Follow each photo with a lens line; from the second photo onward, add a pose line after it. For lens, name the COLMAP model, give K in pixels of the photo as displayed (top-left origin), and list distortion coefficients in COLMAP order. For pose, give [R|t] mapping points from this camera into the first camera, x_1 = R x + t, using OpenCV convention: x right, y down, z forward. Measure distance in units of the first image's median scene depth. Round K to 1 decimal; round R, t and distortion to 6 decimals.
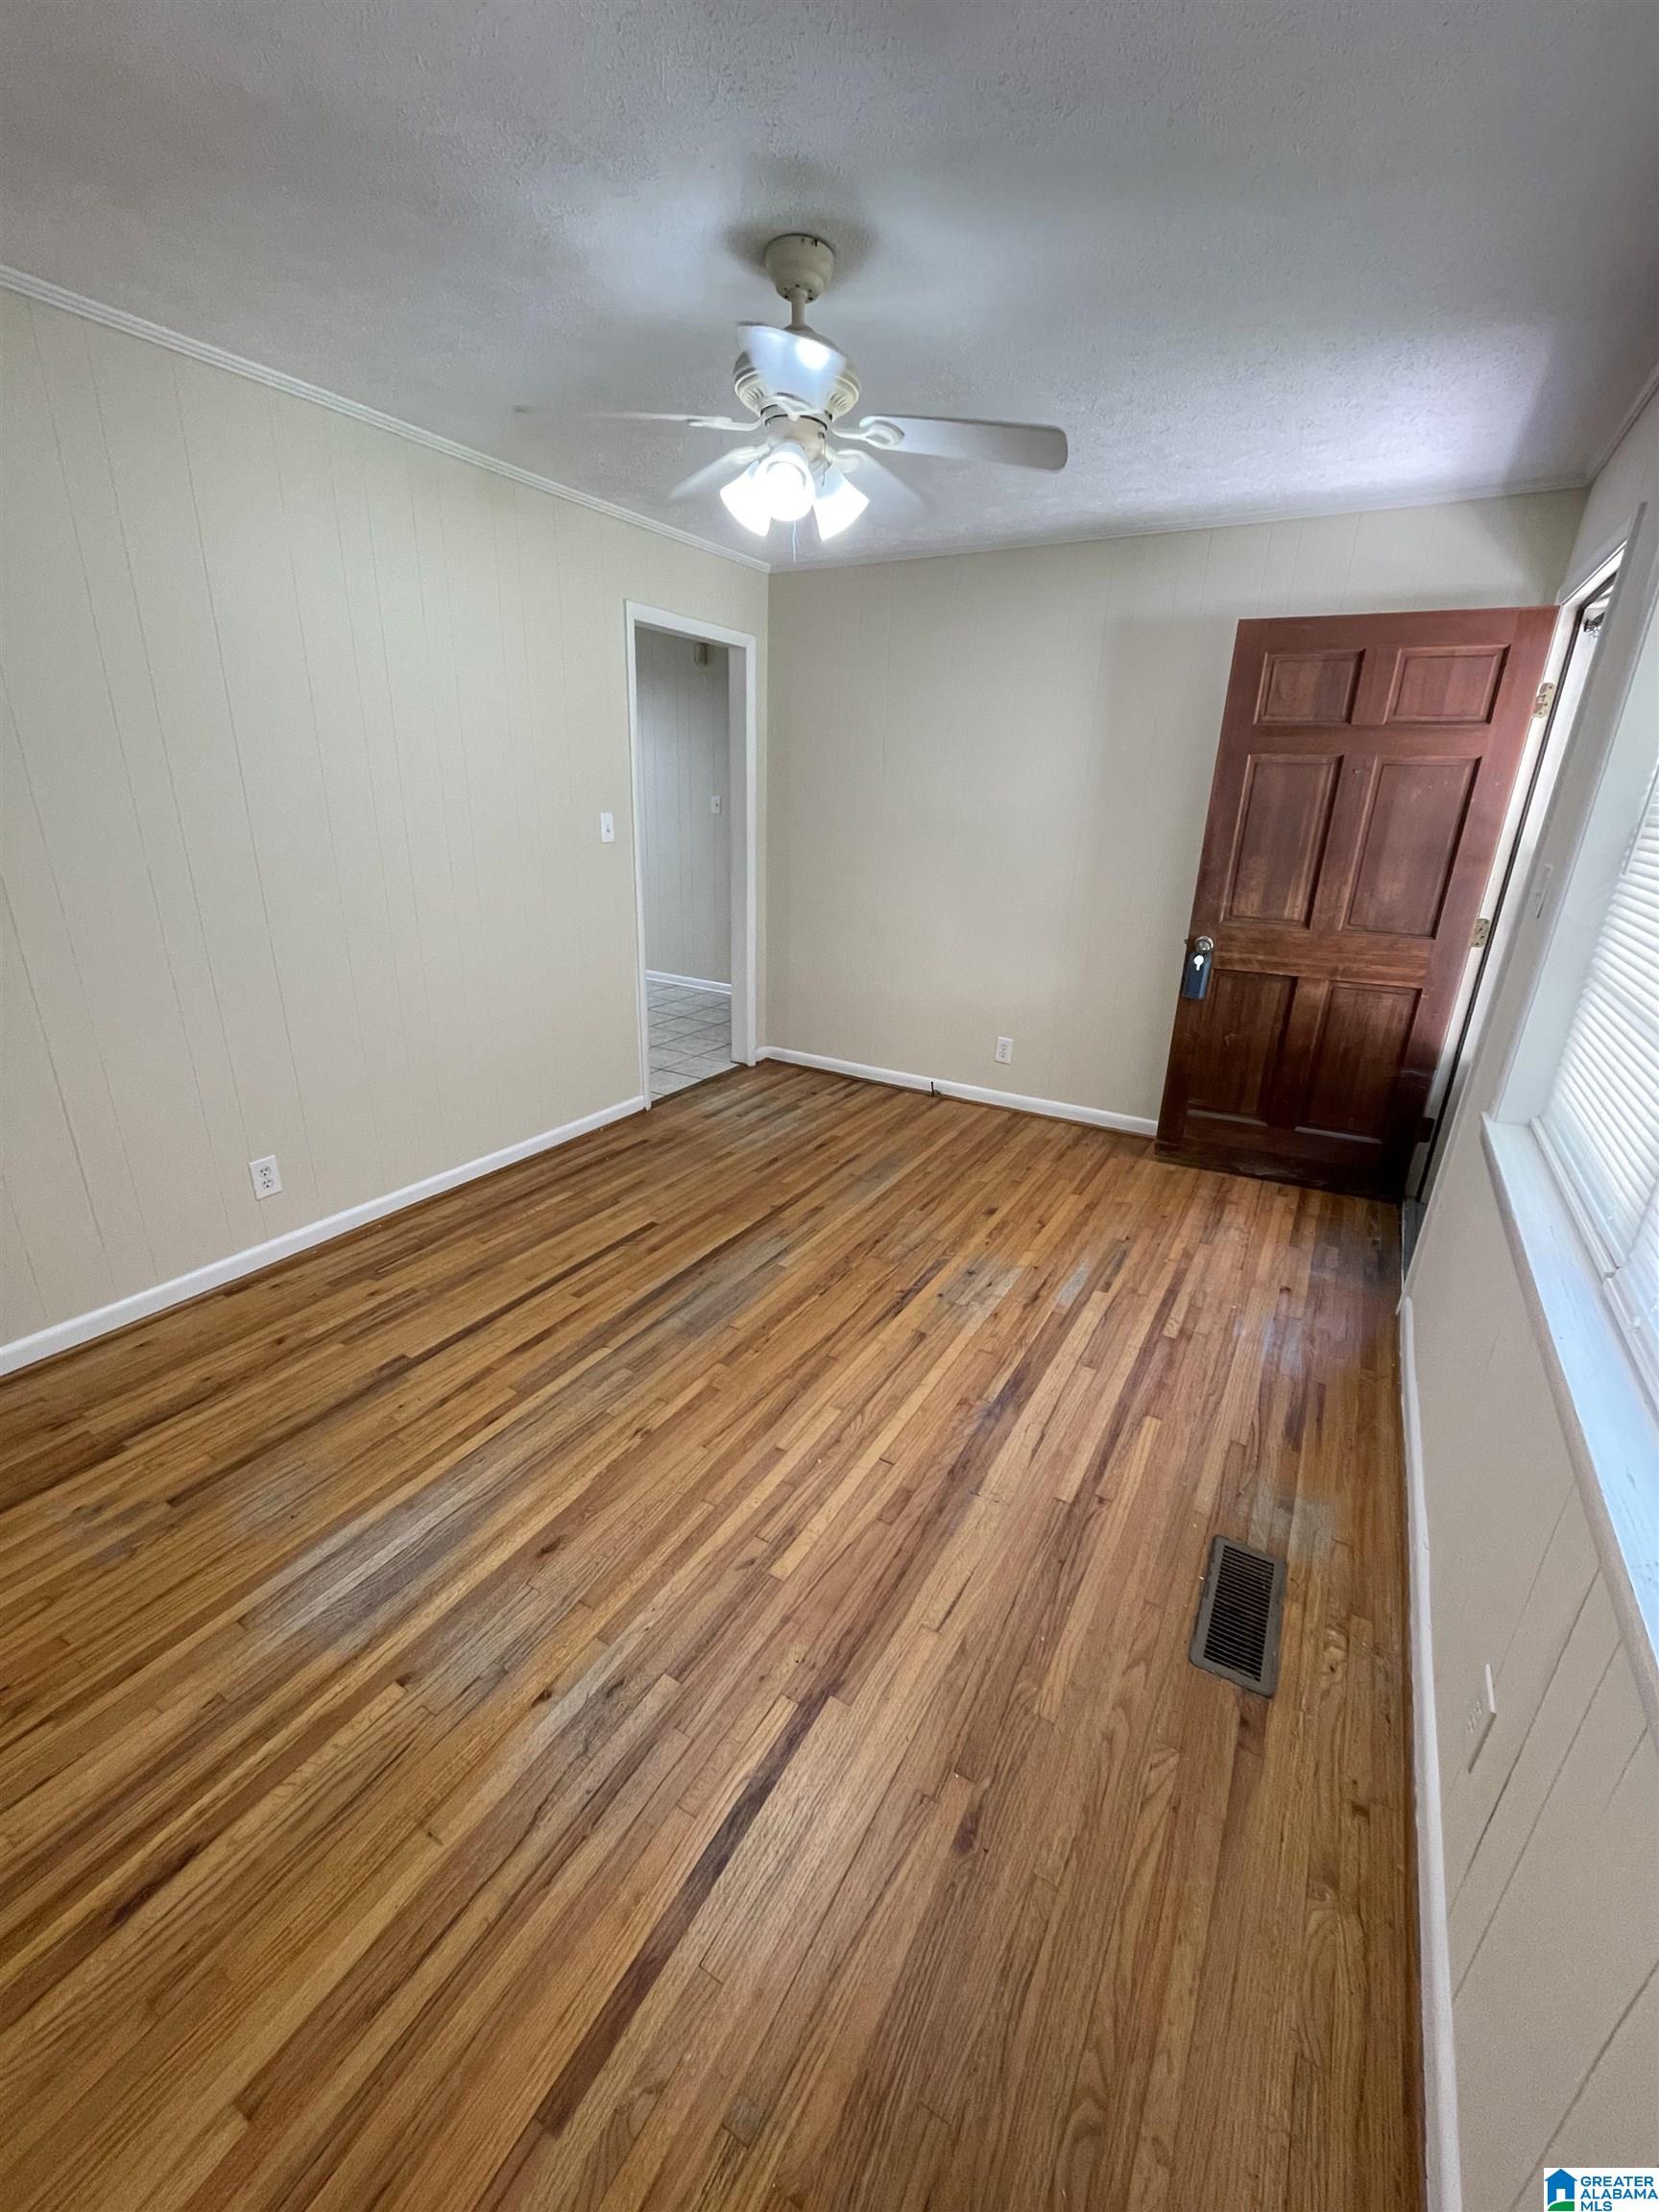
lens RADIAL K [[894.9, 0, 829.5], [0, 894.9, 1106.0], [0, 0, 1]] dist [-0.001404, -0.000350]
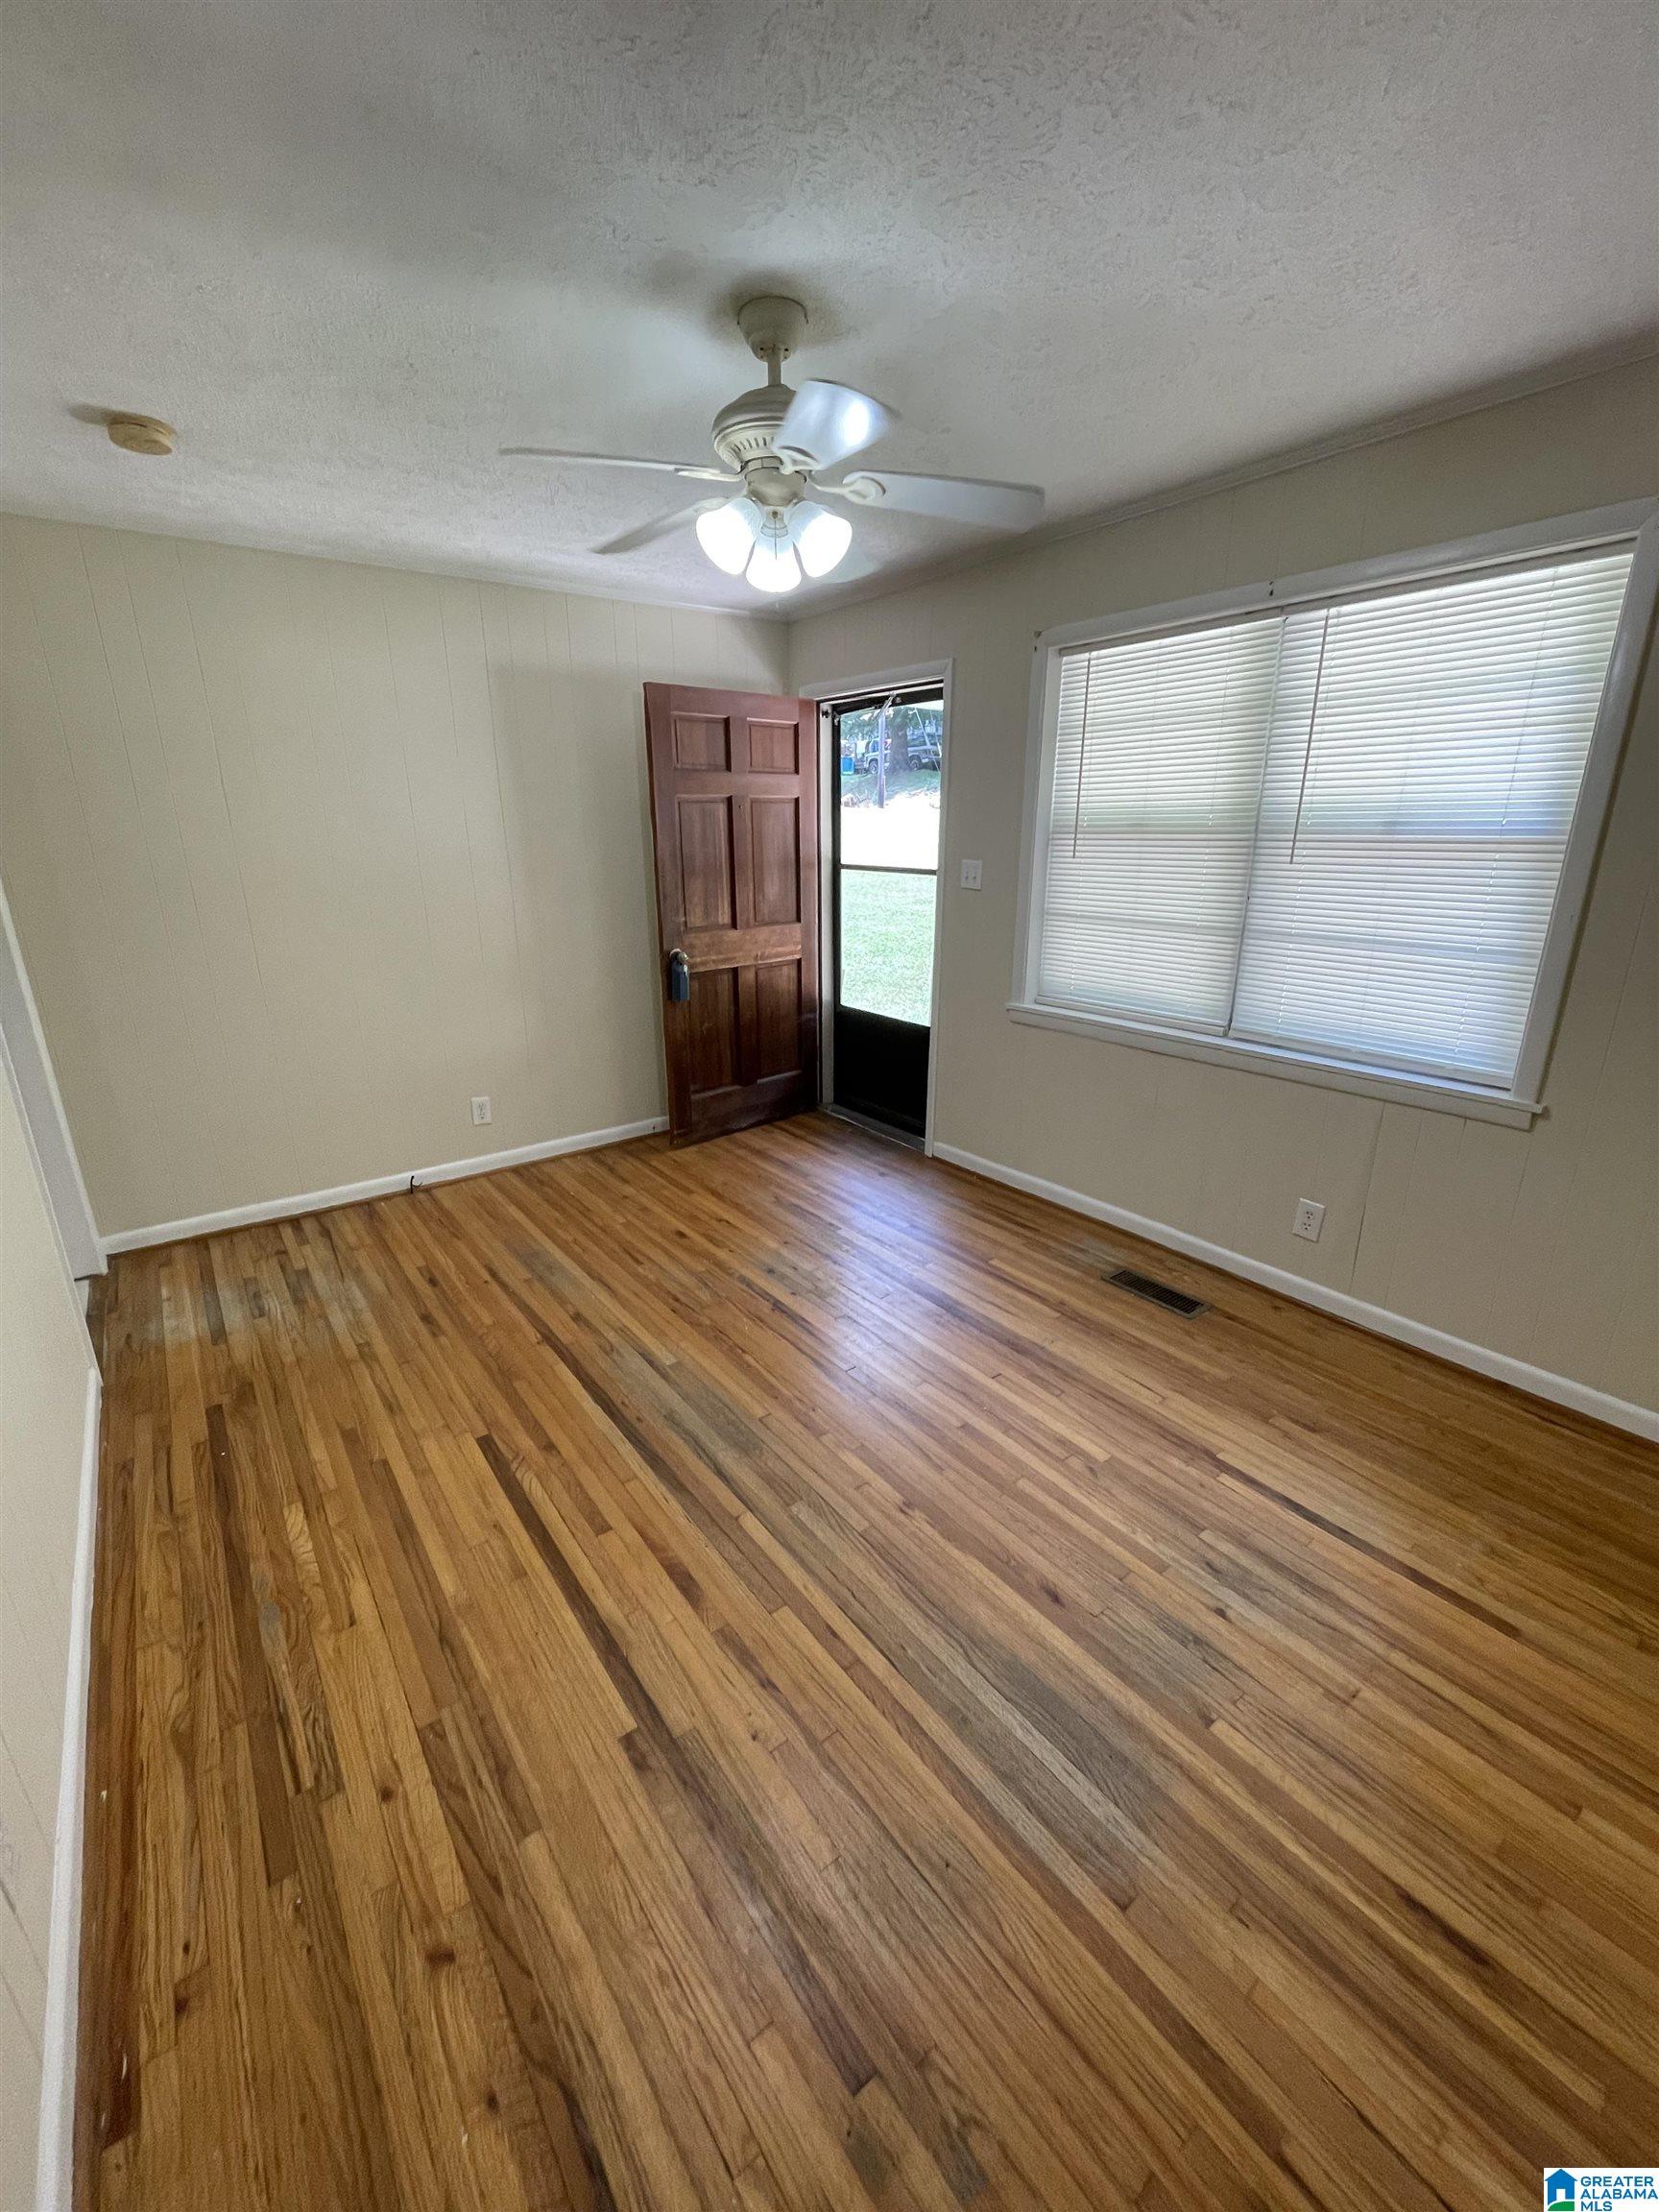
lens RADIAL K [[894.9, 0, 829.5], [0, 894.9, 1106.0], [0, 0, 1]] dist [-0.001404, -0.000350]
pose [[0.382536, -0.303028, 0.872834, -0.675727], [0.330763, 0.926992, 0.176867, -0.160473], [-0.862706, 0.221043, 0.454838, 0.394096]]
